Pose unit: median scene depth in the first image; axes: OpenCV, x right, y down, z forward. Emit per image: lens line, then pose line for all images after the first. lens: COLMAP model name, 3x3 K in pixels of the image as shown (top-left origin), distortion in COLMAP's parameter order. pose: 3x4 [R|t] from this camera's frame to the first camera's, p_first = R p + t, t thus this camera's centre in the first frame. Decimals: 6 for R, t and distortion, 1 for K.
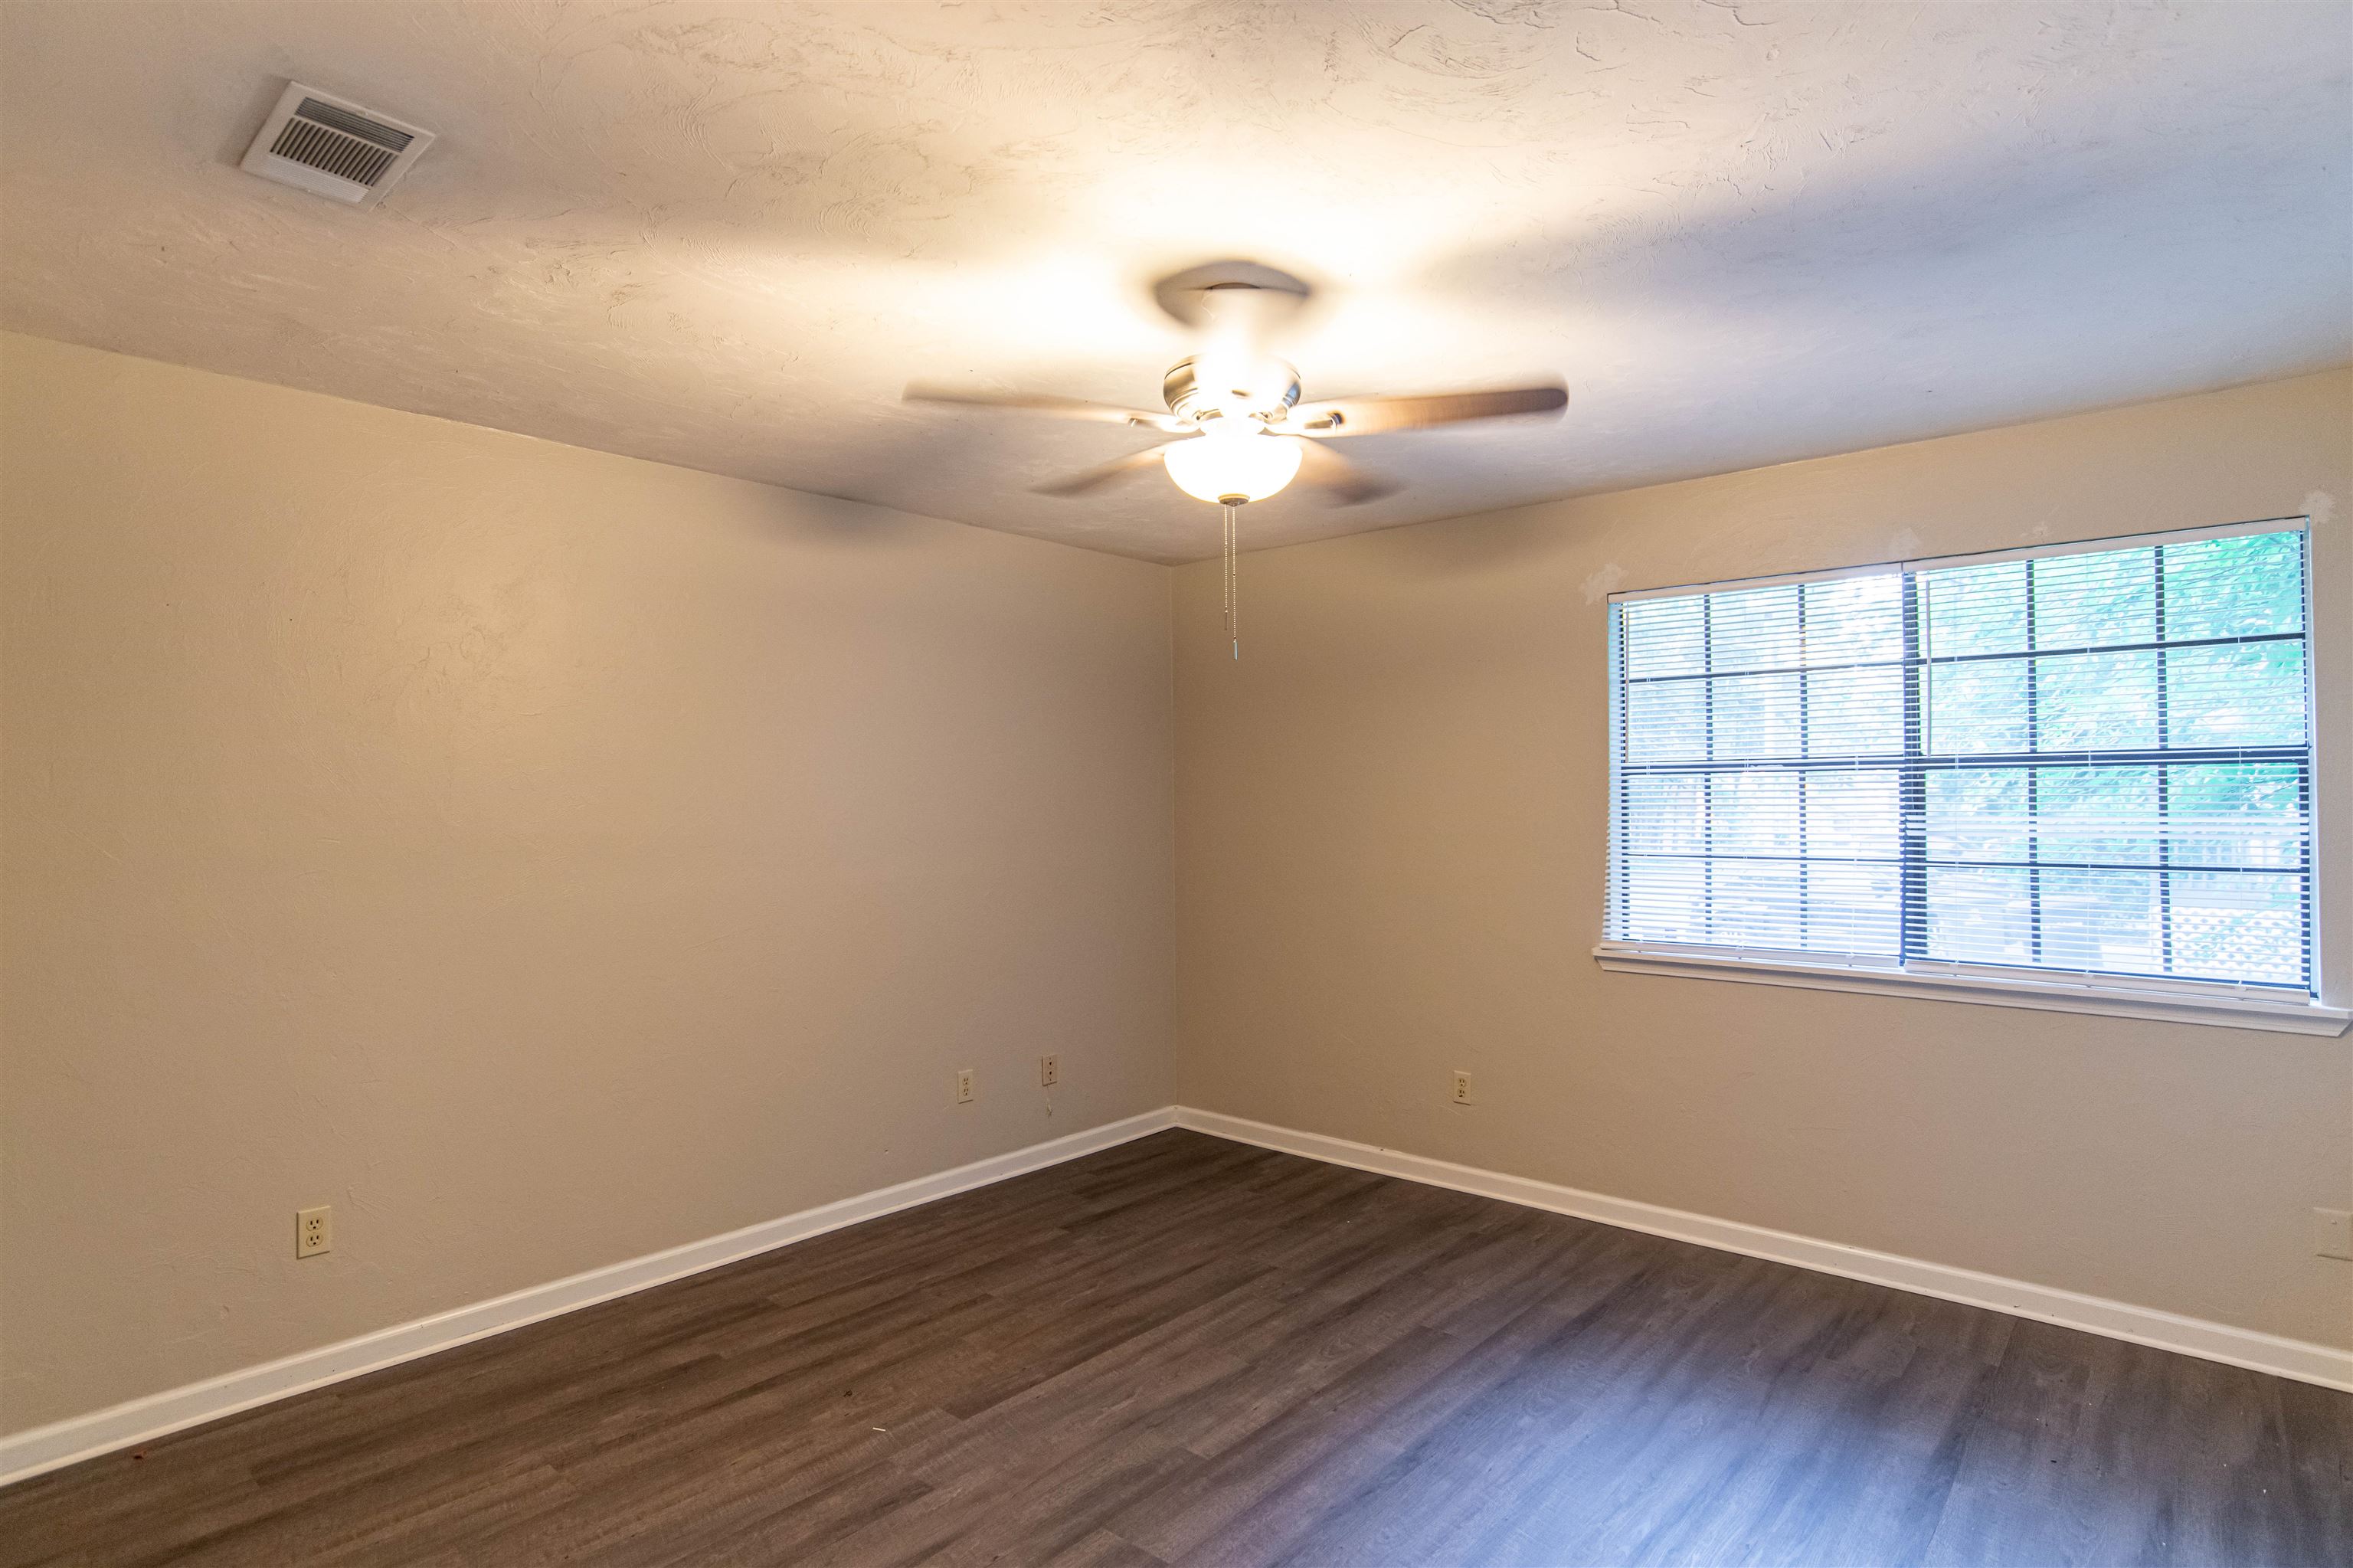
lens RADIAL K [[1206.6, 0, 1172.7], [0, 1206.6, 788.7], [0, 0, 1]] dist [-0.030386, 0.012946]
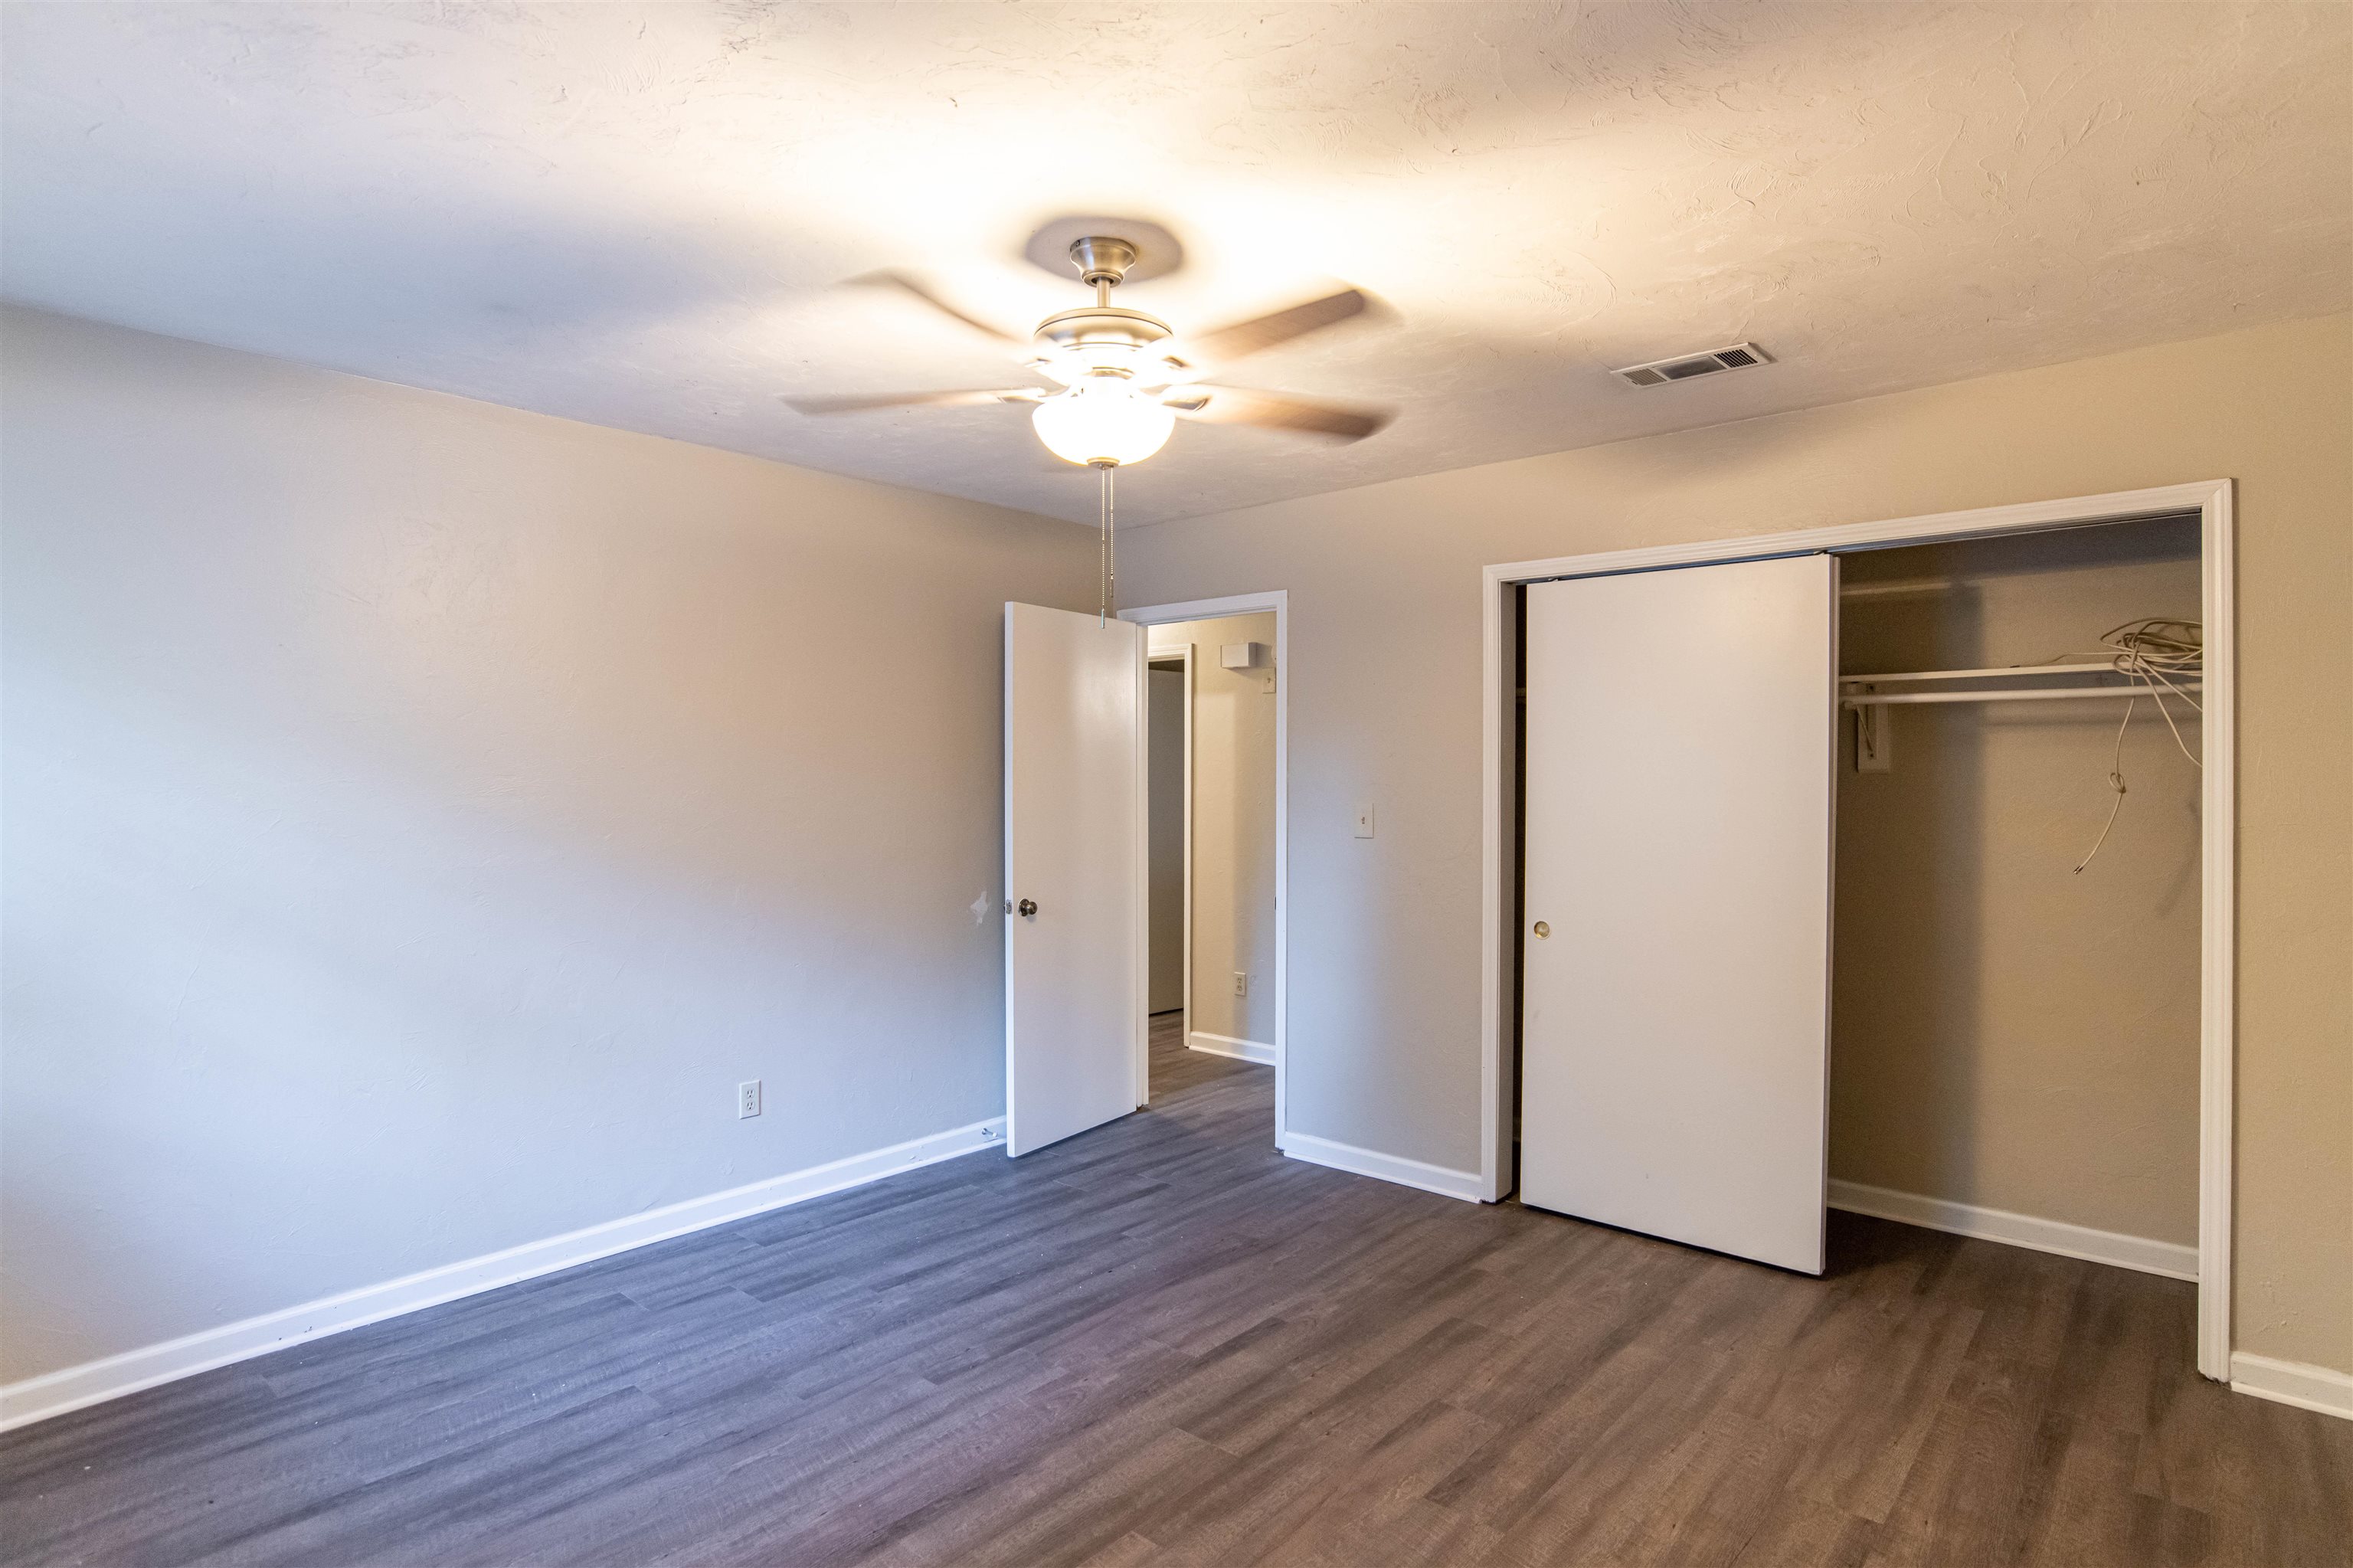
lens RADIAL K [[1206.6, 0, 1179.7], [0, 1206.6, 787.1], [0, 0, 1]] dist [-0.030386, 0.012946]
pose [[-0.999976, 0.006622, -0.001827, -0.007123], [0.006638, 0.999939, -0.008841, 0.029157], [0.001768, -0.008853, -0.999959, 1.964300]]
